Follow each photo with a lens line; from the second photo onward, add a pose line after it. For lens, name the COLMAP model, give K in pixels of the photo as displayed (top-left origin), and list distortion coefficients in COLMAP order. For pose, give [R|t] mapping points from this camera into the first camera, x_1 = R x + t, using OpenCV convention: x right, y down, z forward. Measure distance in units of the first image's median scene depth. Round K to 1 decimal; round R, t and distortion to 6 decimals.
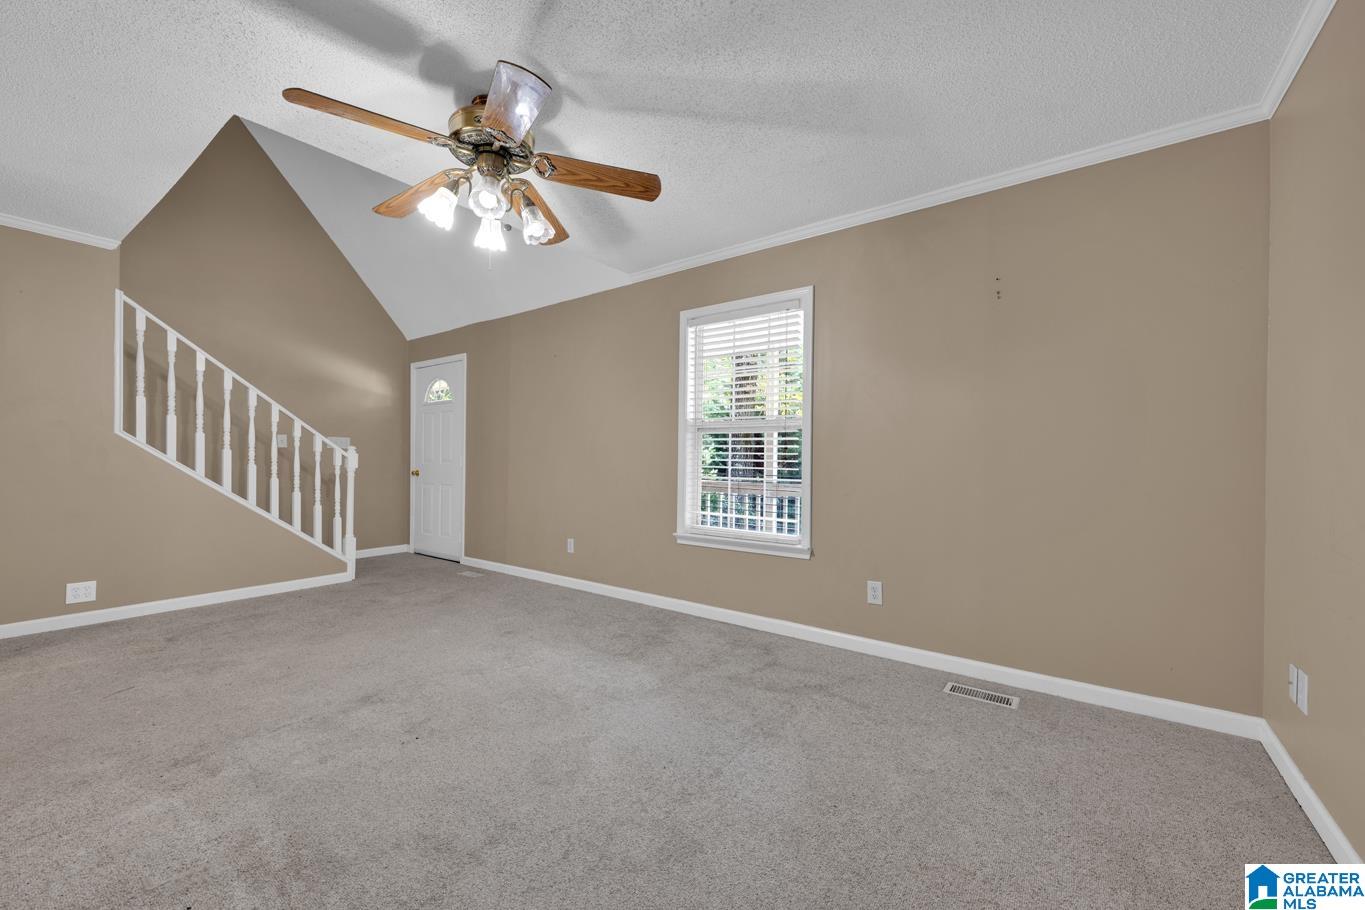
lens RADIAL K [[537.4, 0, 681.5], [0, 537.4, 459.0], [0, 0, 1]] dist [0.000515, -0.000472]
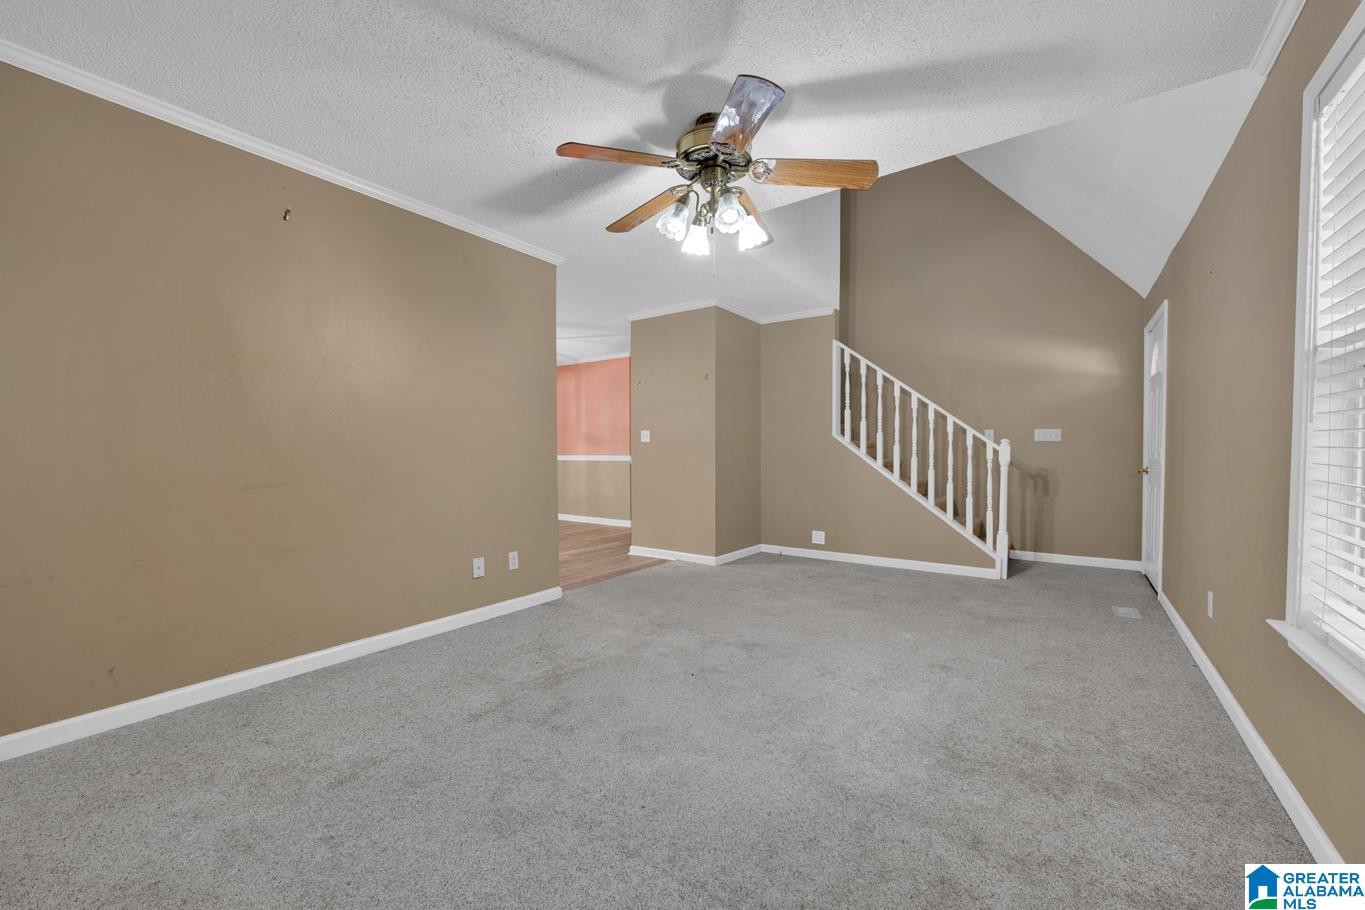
lens RADIAL K [[537.4, 0, 682.4], [0, 537.4, 457.4], [0, 0, 1]] dist [0.000515, -0.000472]
pose [[0.017019, 0.003739, -0.999848, 0.452088], [0.001949, 0.999991, 0.003773, 0.005889], [0.999853, -0.002013, 0.017011, 0.572747]]
